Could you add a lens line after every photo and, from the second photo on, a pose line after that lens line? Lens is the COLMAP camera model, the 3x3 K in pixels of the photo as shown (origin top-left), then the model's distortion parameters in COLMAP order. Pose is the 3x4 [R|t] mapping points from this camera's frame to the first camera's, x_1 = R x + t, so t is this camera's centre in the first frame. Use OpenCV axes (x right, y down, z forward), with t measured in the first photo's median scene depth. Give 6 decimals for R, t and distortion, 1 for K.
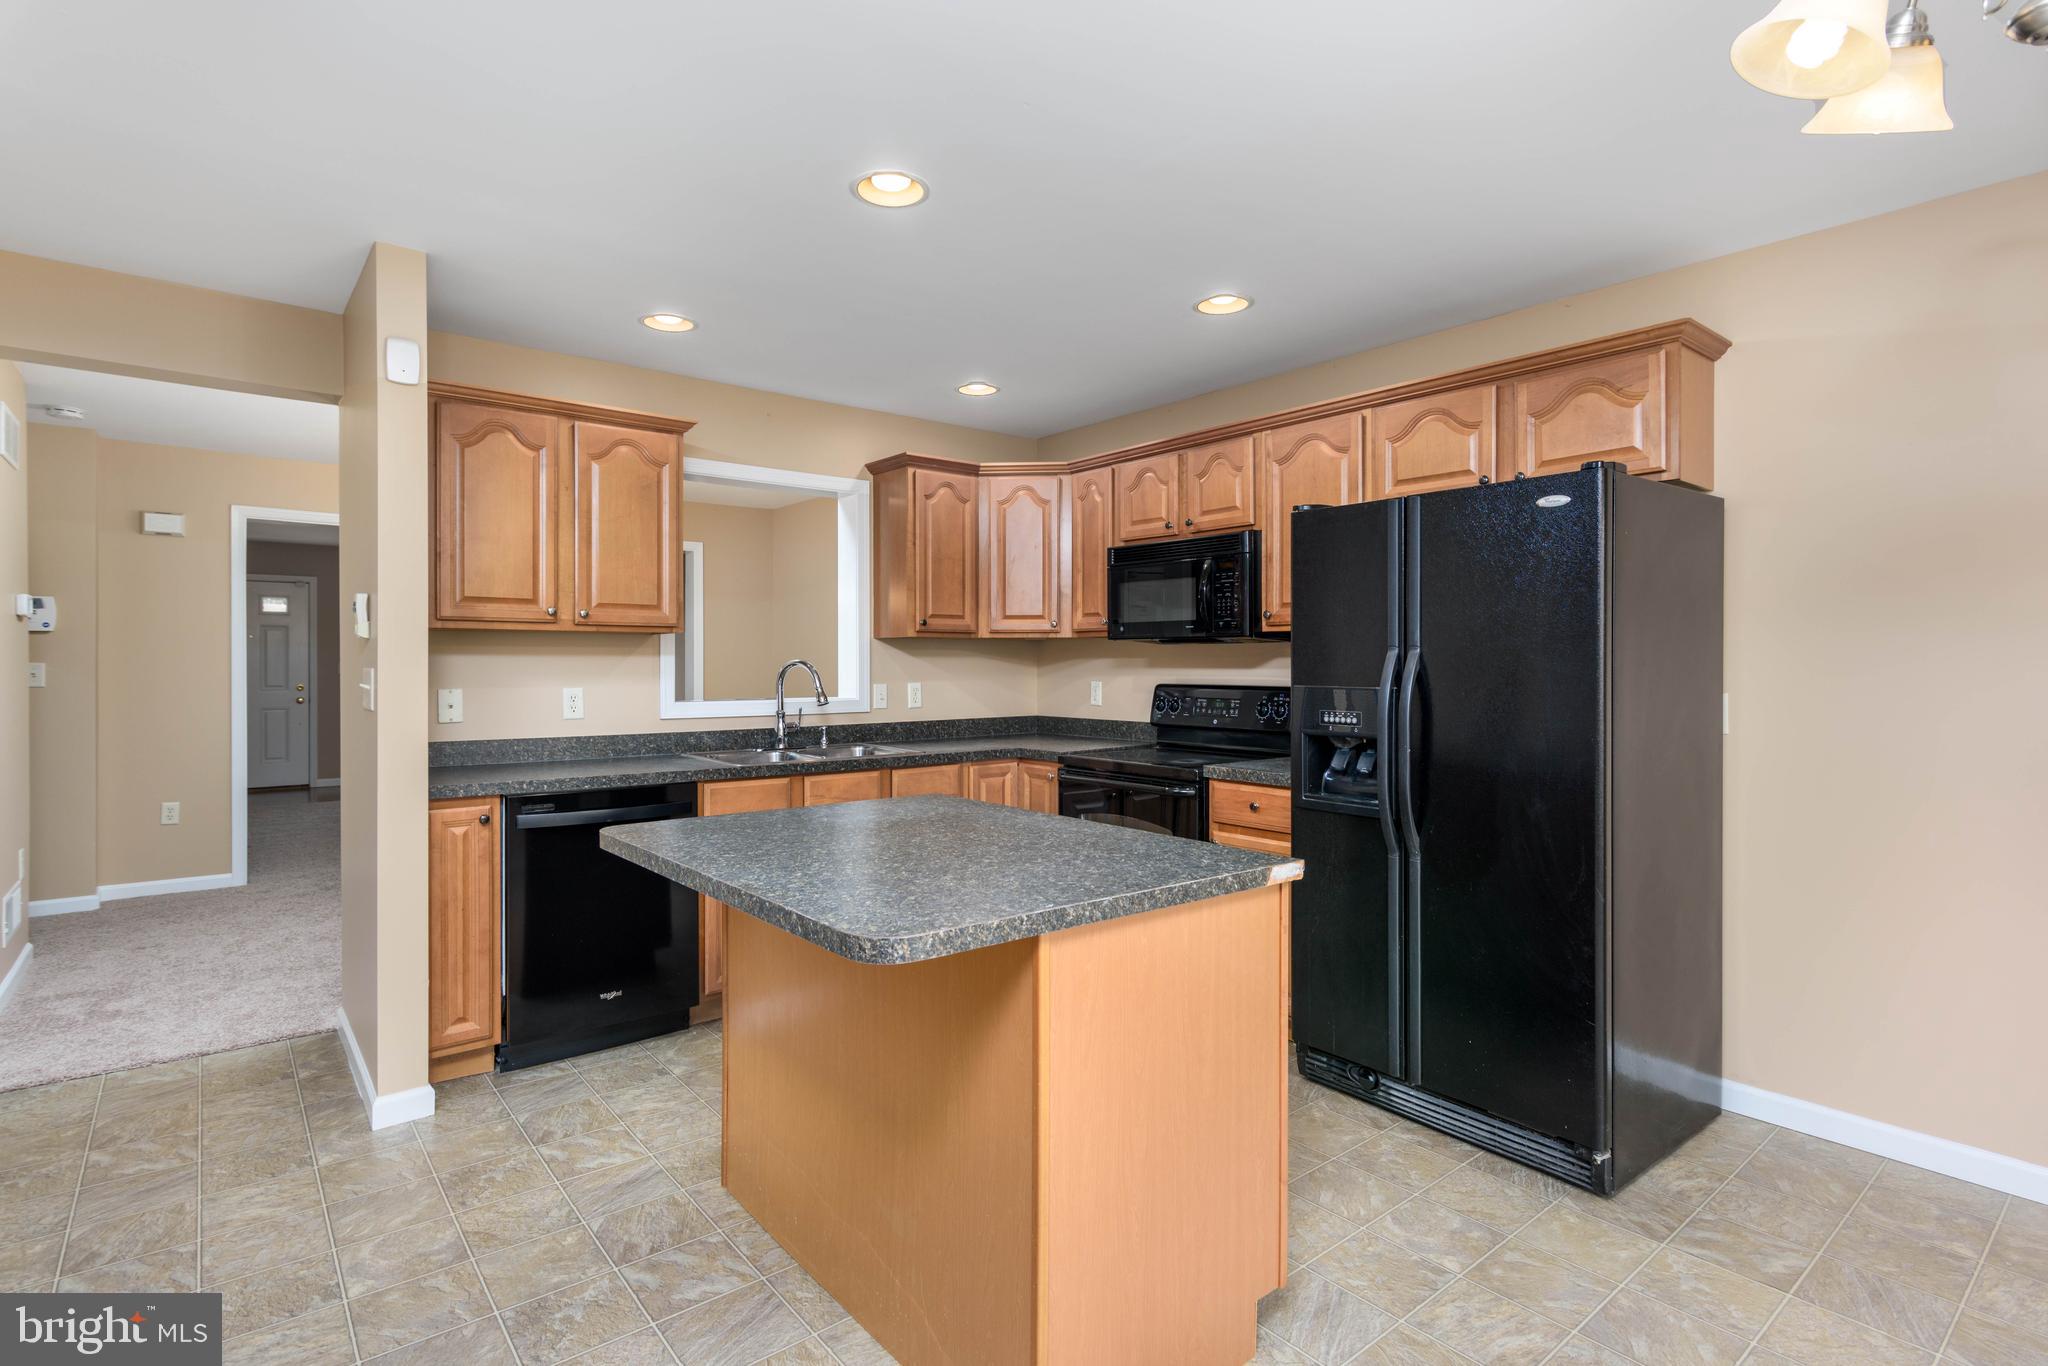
lens RADIAL K [[1006.6, 0, 1015.4], [0, 1006.6, 666.7], [0, 0, 1]] dist [0.003113, -0.000445]
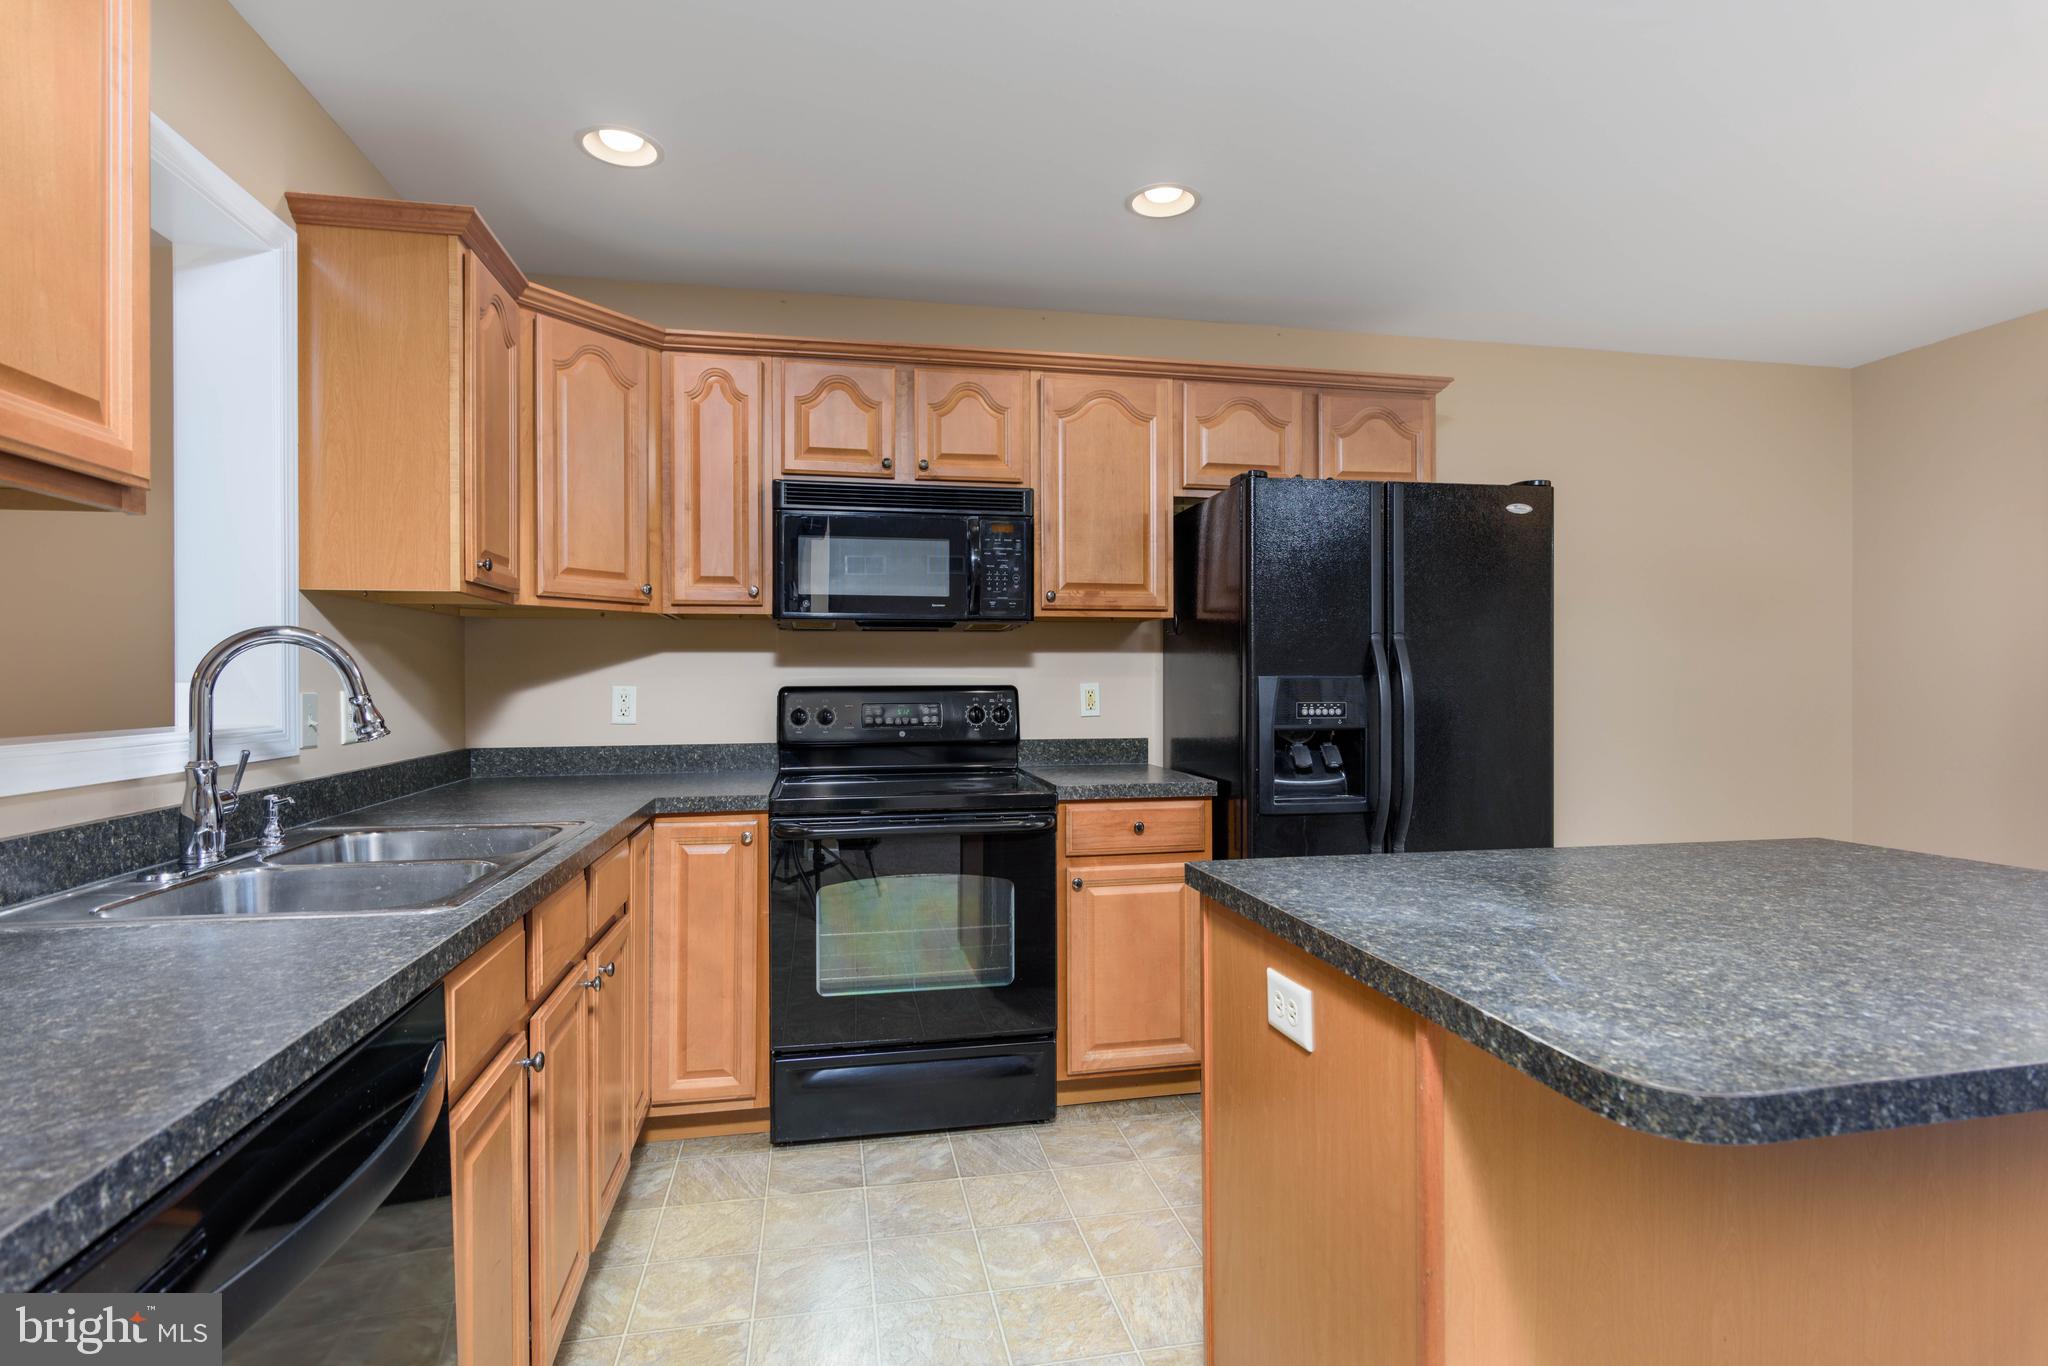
lens RADIAL K [[1006.6, 0, 1025.4], [0, 1006.6, 679.1], [0, 0, 1]] dist [0.003113, -0.000445]
pose [[0.461888, 0.000727, 0.886938, -0.467708], [0.007061, 0.999965, -0.004496, 0.018762], [-0.886910, 0.008339, 0.461867, 0.615253]]
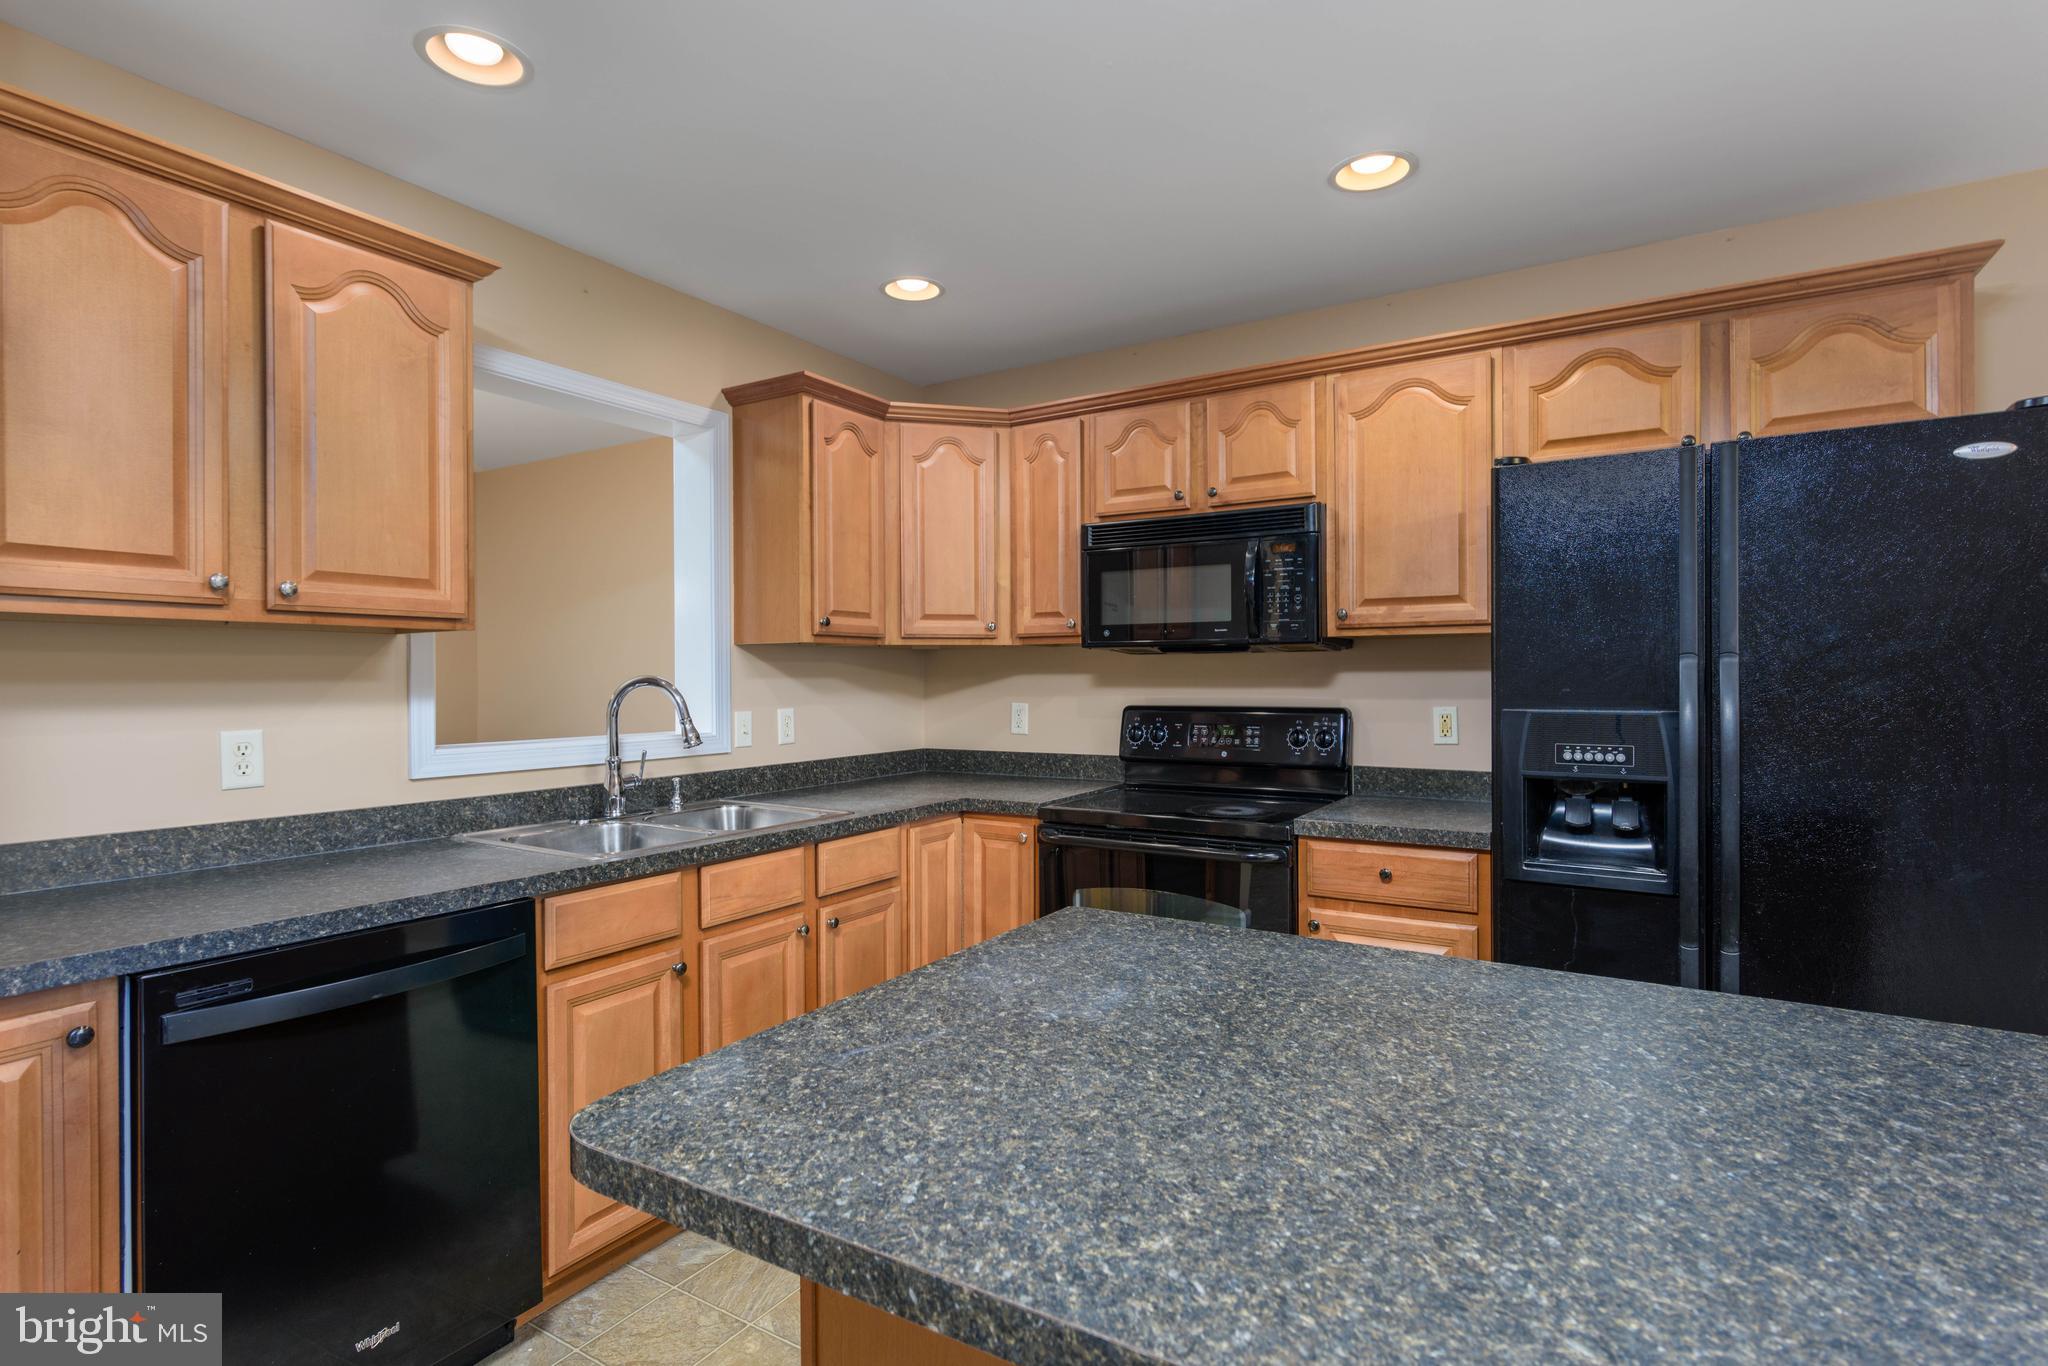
lens RADIAL K [[1006.6, 0, 1018.5], [0, 1006.6, 676.8], [0, 0, 1]] dist [0.003113, -0.000445]
pose [[0.943070, -0.004041, 0.332569, -0.224960], [0.005945, 0.999971, -0.004709, -0.002406], [-0.332540, 0.006418, 0.943067, 0.349640]]
